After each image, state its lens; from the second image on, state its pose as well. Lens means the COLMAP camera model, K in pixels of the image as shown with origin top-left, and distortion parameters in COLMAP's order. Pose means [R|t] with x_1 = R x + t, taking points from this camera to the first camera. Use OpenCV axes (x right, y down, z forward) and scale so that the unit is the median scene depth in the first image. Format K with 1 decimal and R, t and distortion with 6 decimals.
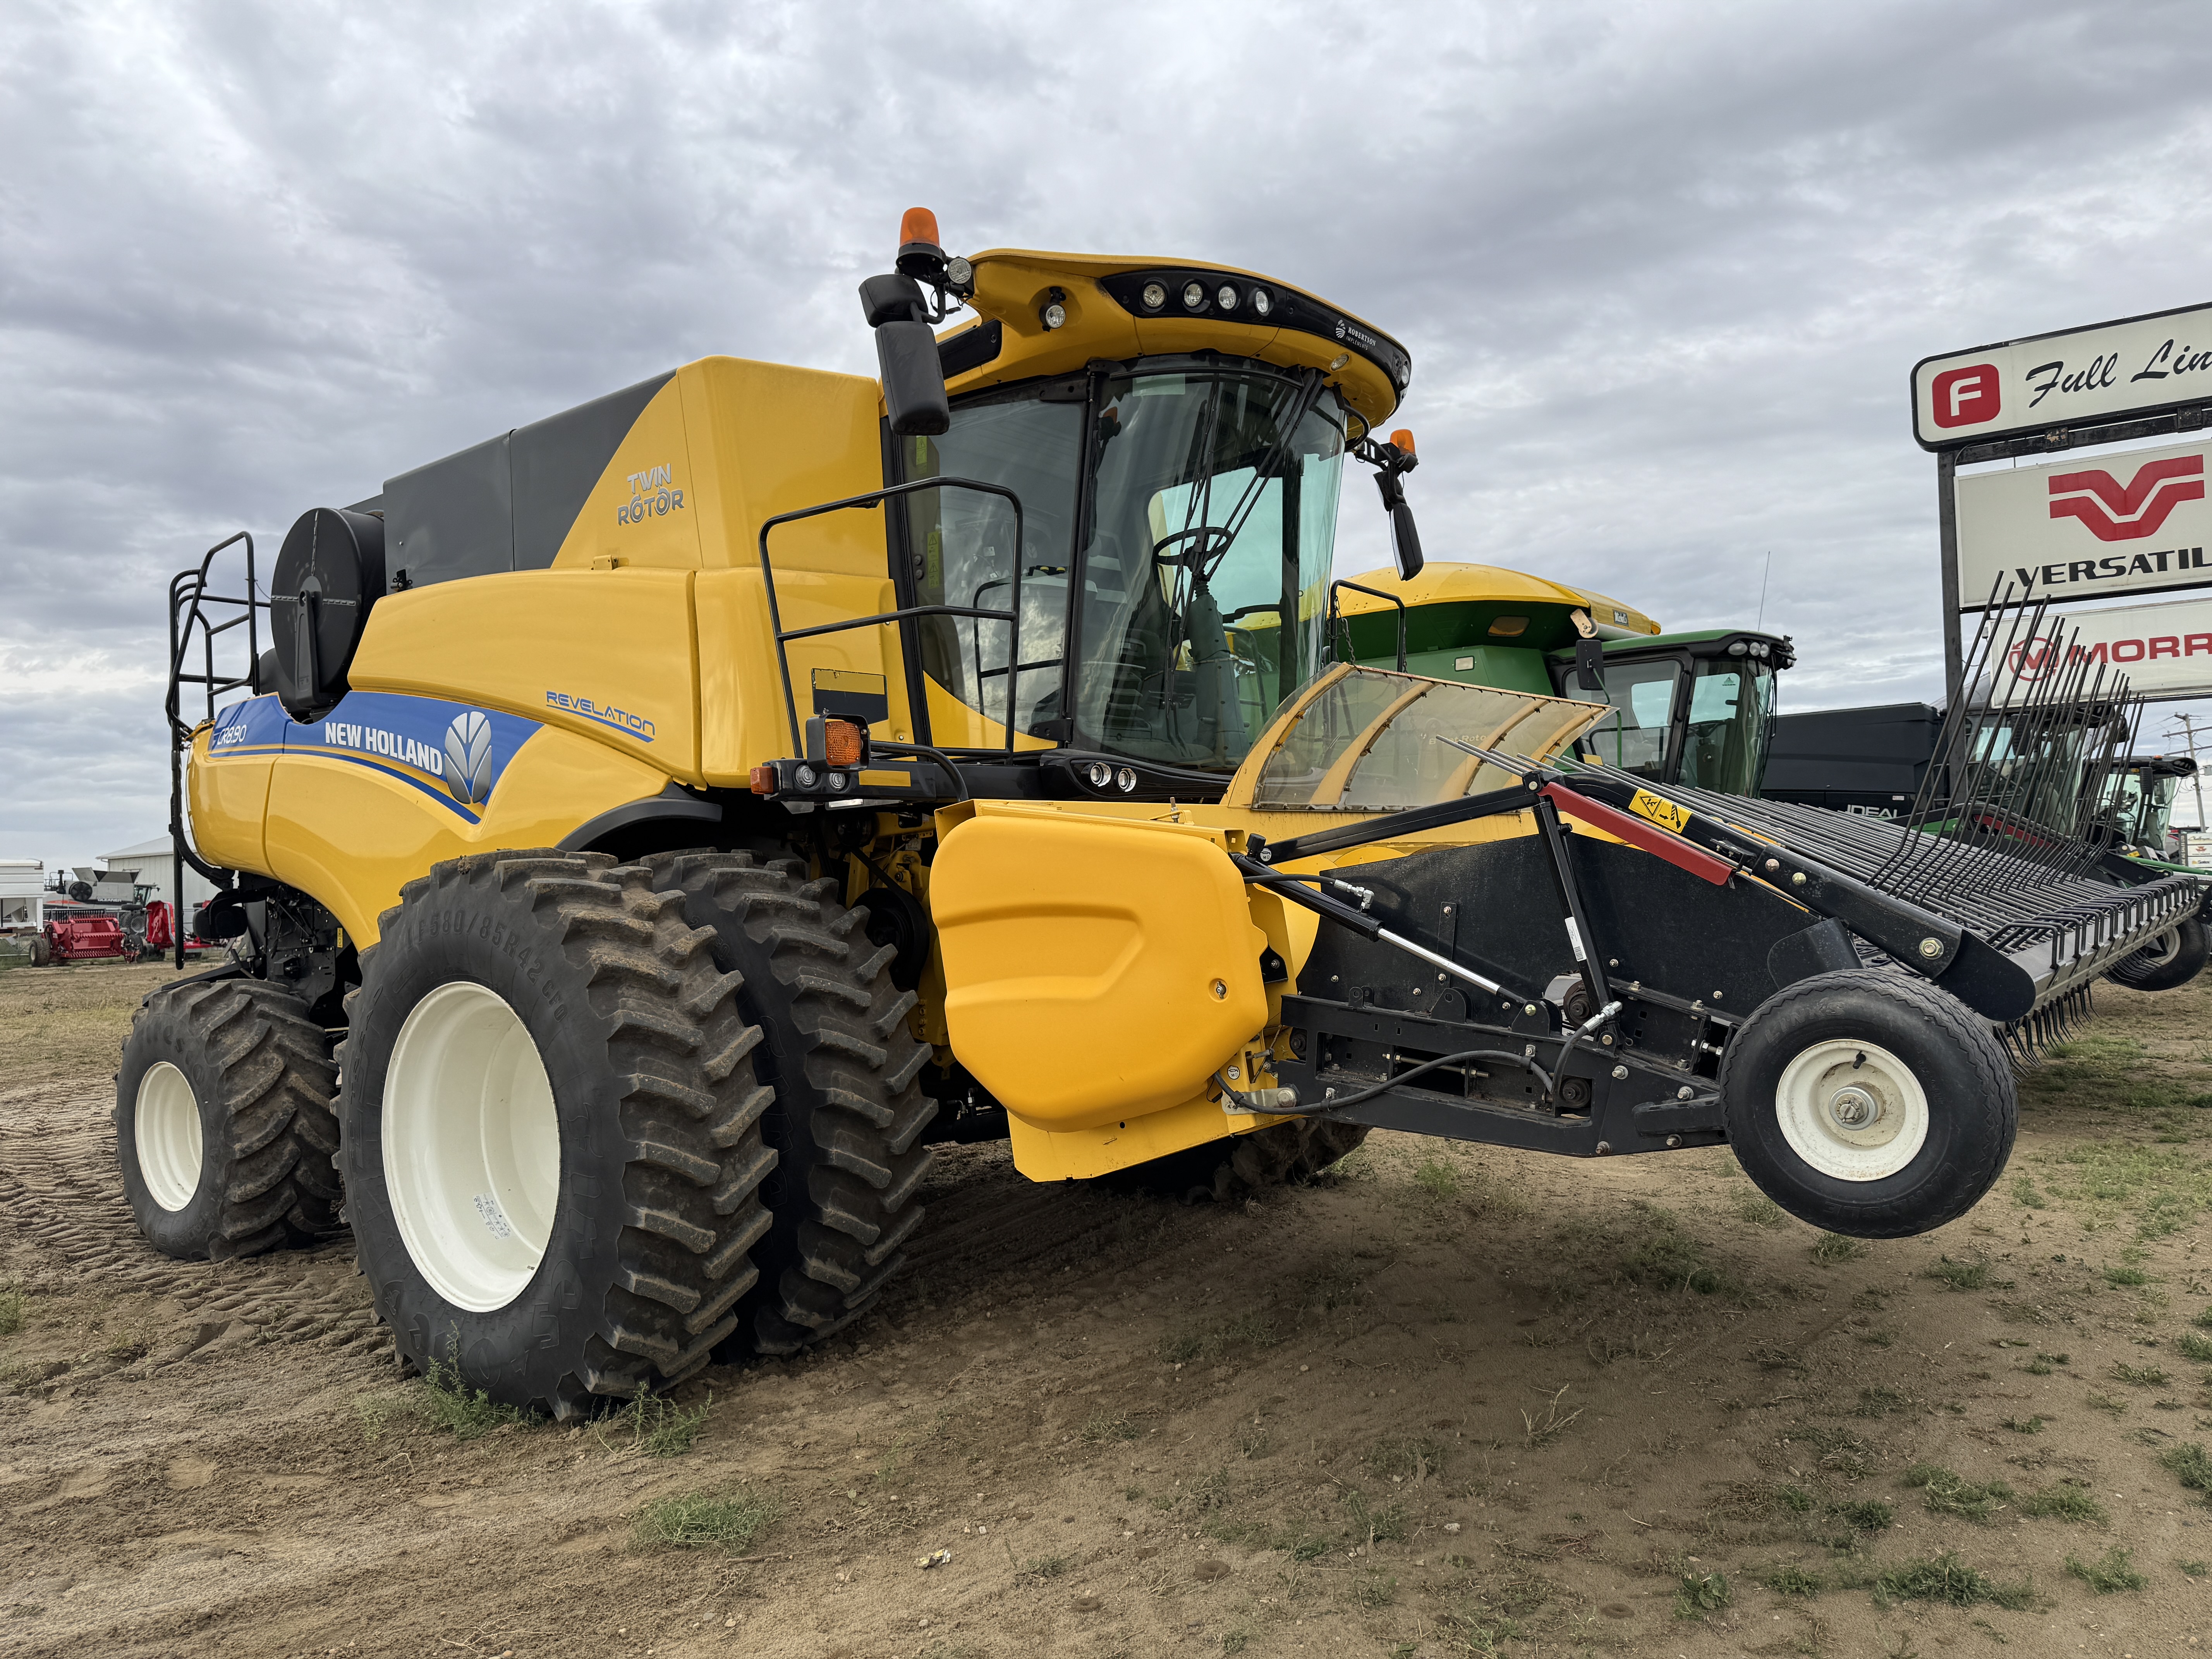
lens RADIAL K [[1578.6, 0, 1106.0], [0, 1578.6, 829.5], [0, 0, 1]] dist [0.009839, -0.012105]
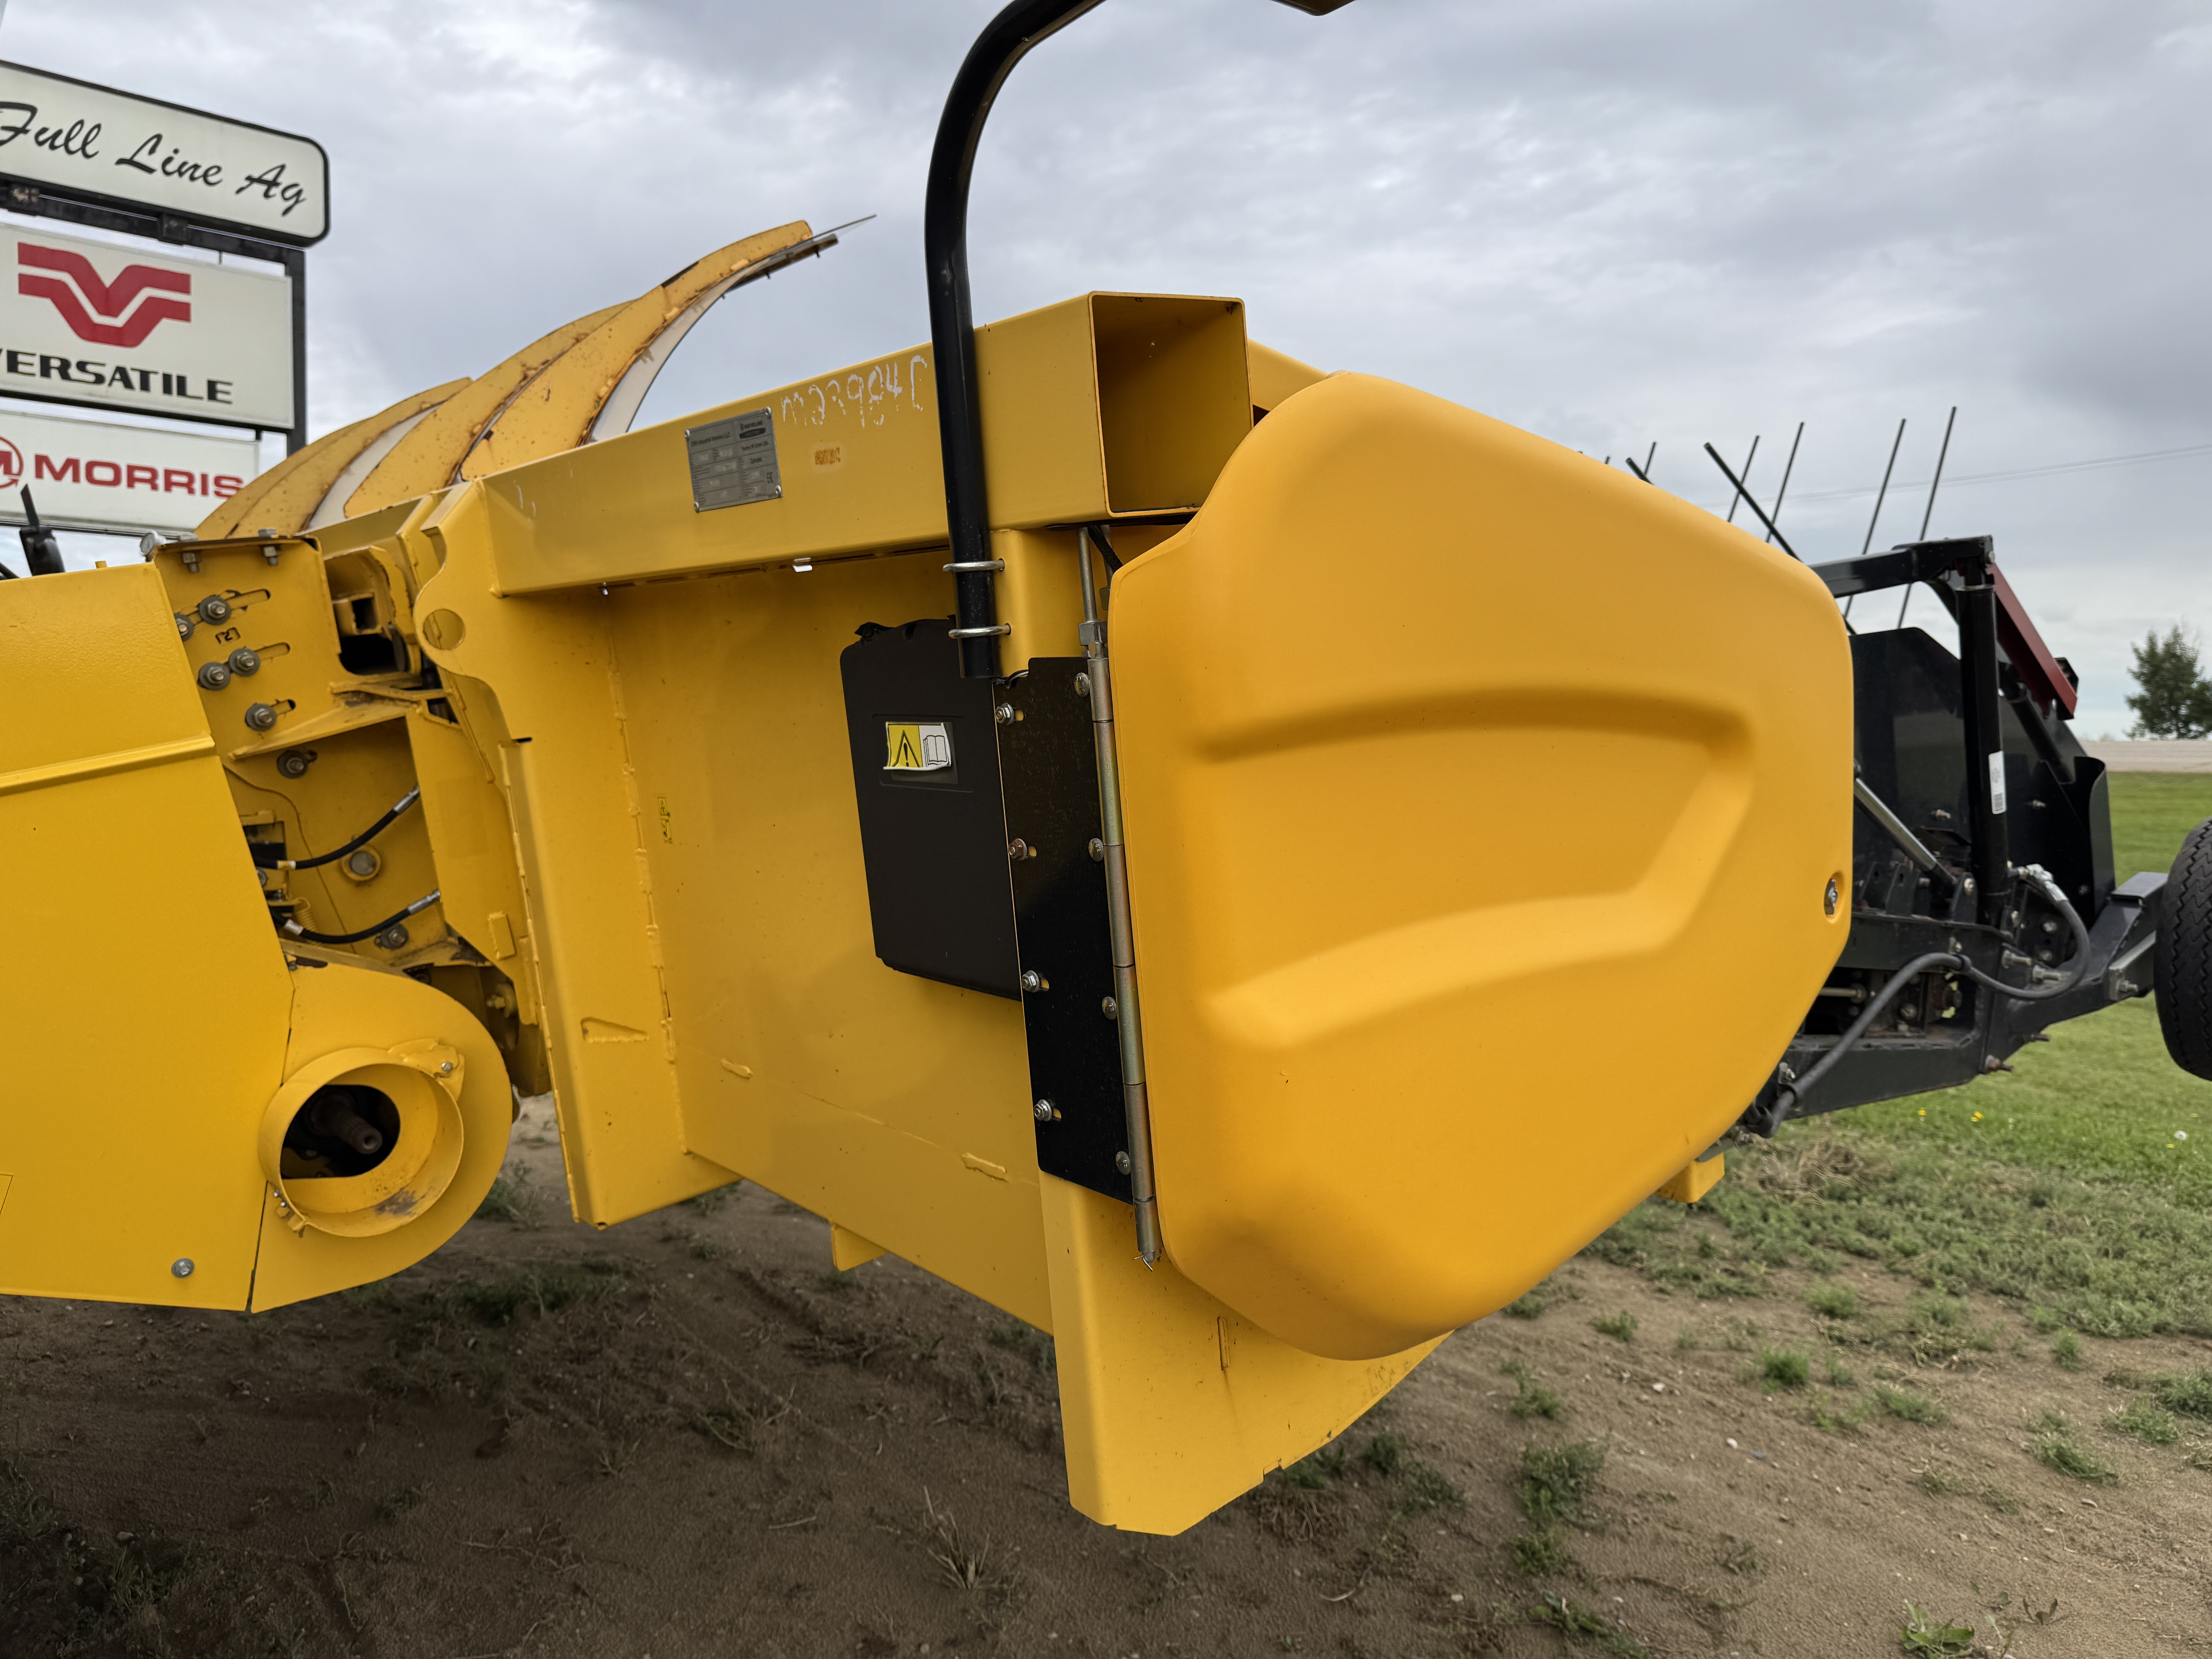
lens RADIAL K [[1578.6, 0, 1106.0], [0, 1578.6, 829.5], [0, 0, 1]] dist [0.009839, -0.012105]
pose [[0.206669, -0.026844, 0.978043, -0.103793], [-0.056846, 0.997606, 0.039393, 0.018170], [-0.976758, -0.063739, 0.204648, 0.268031]]
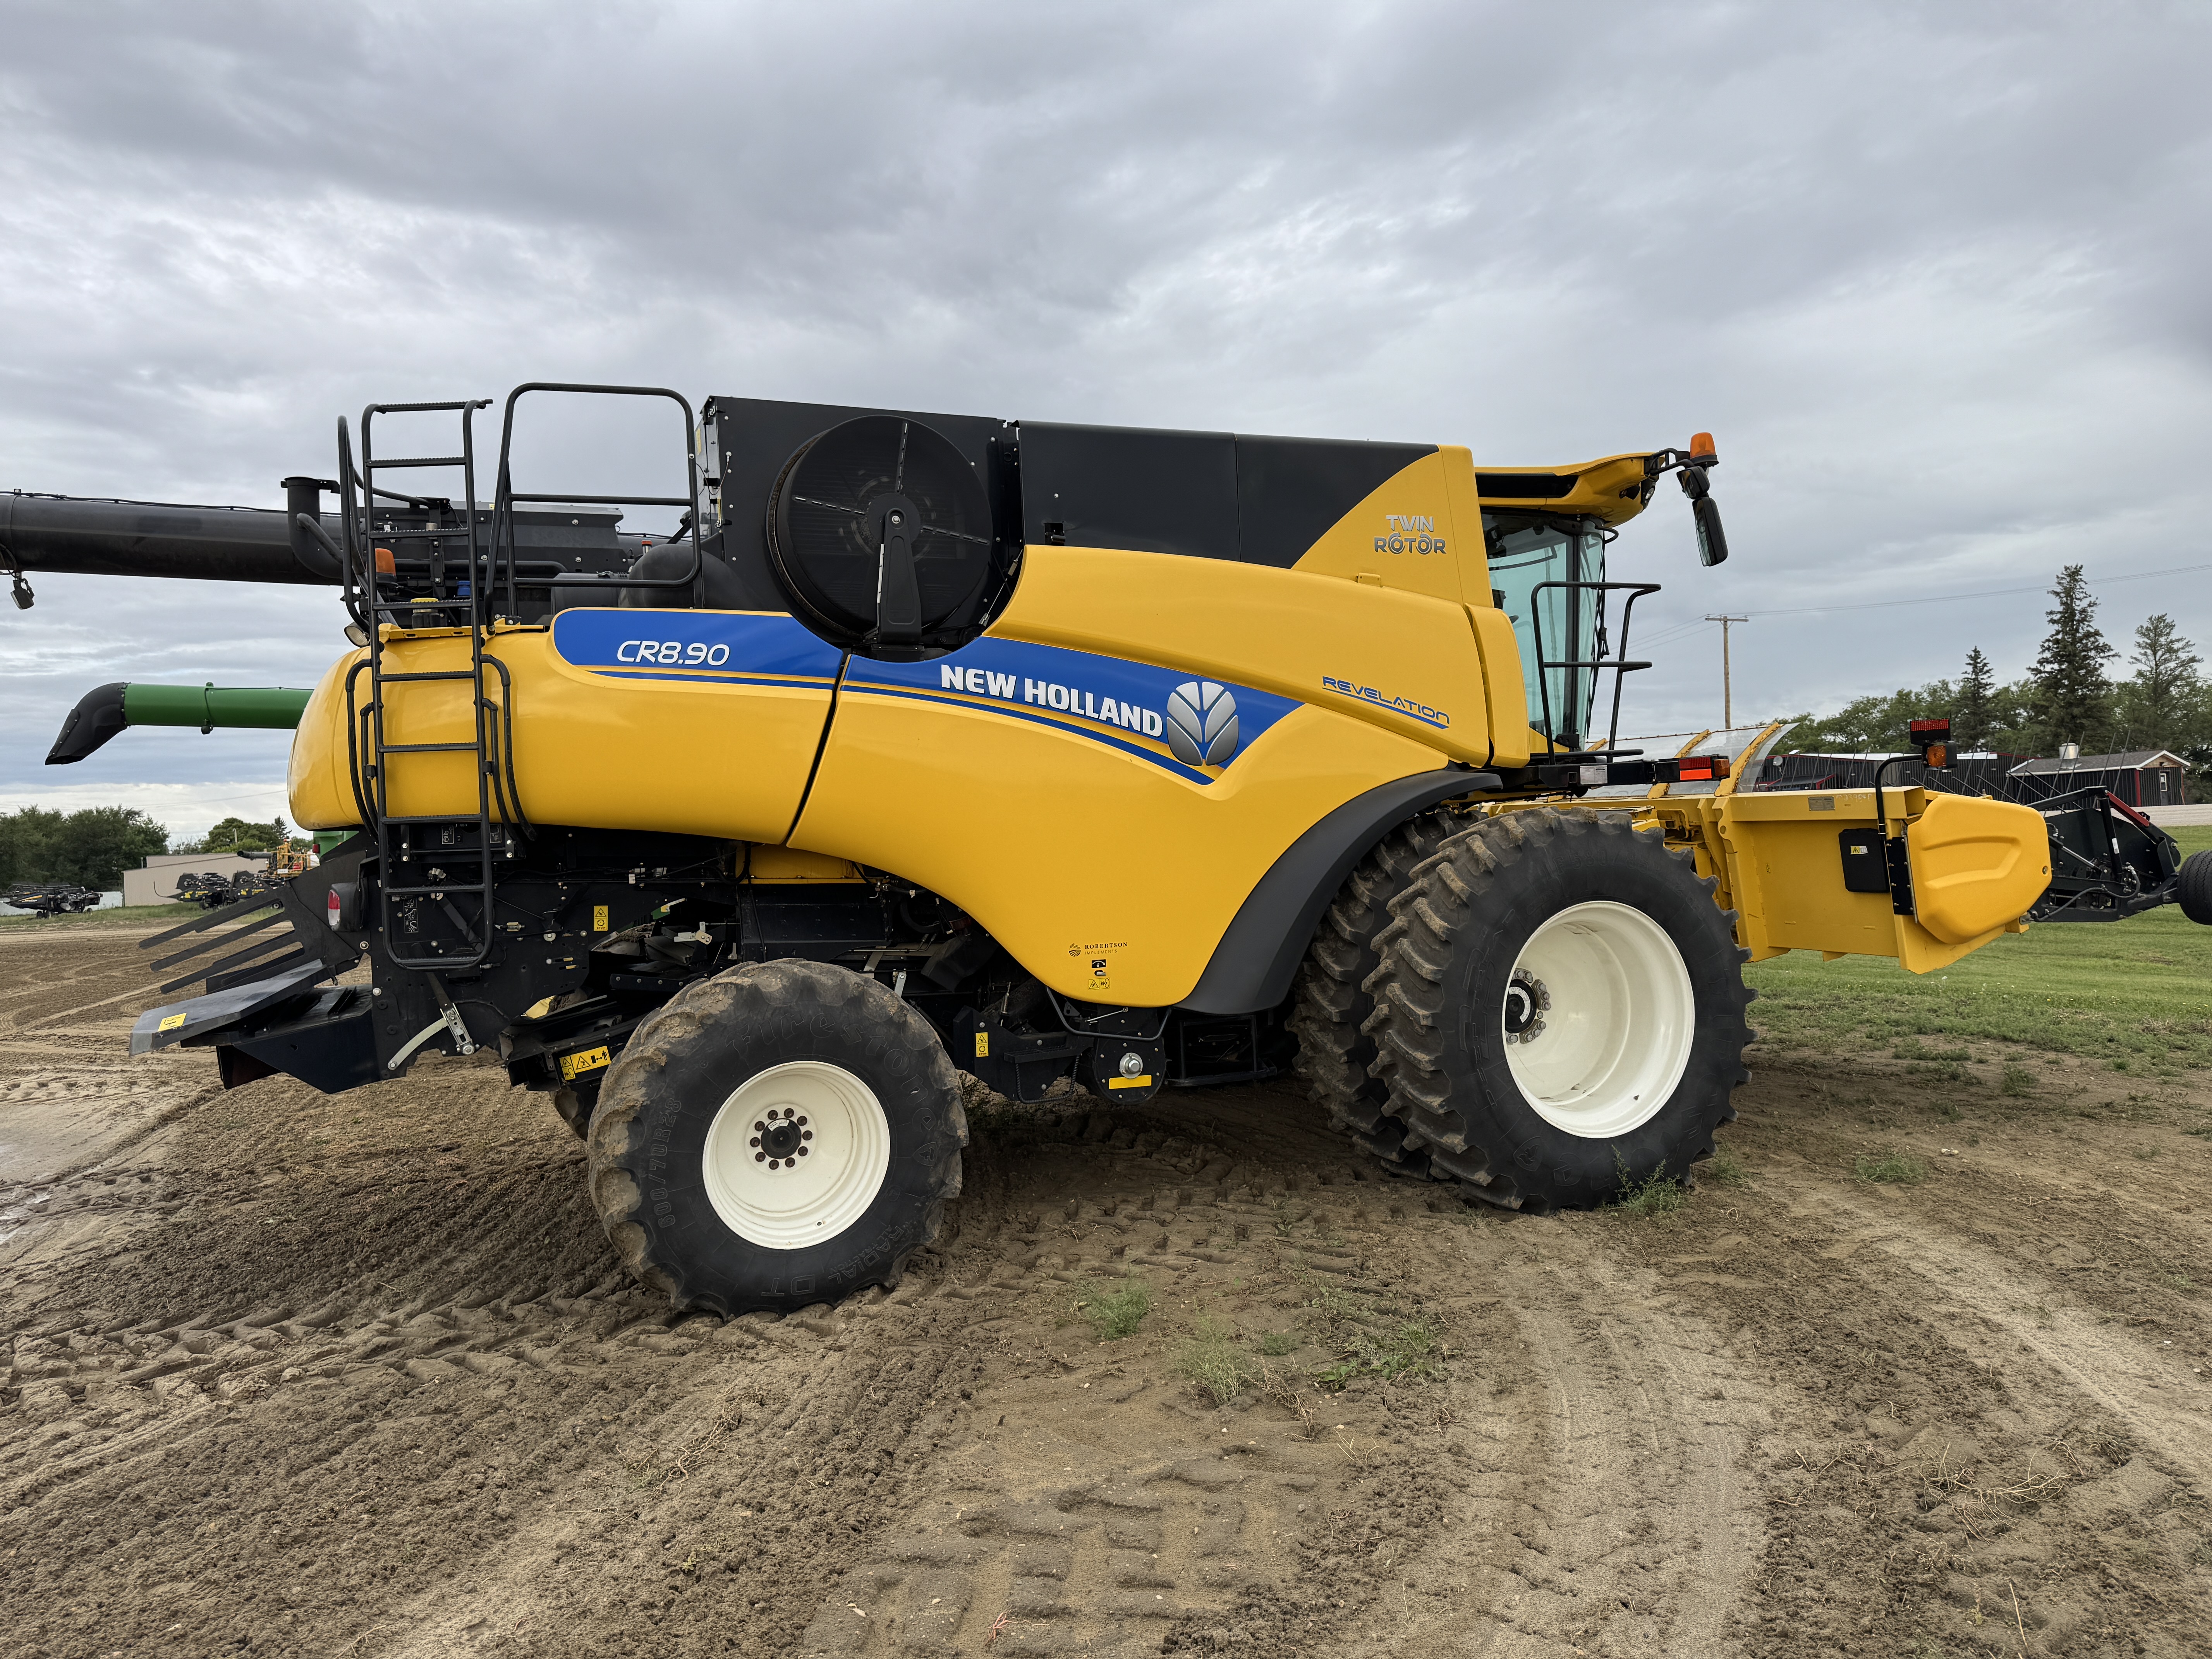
lens RADIAL K [[1530.5, 0, 1106.0], [0, 1530.5, 829.5], [0, 0, 1]] dist [0.009460, 0.002777]
pose [[0.485997, 0.014912, 0.873833, -0.654269], [-0.009887, 0.999884, -0.011564, 0.019130], [-0.873904, -0.003019, 0.486088, 0.268207]]
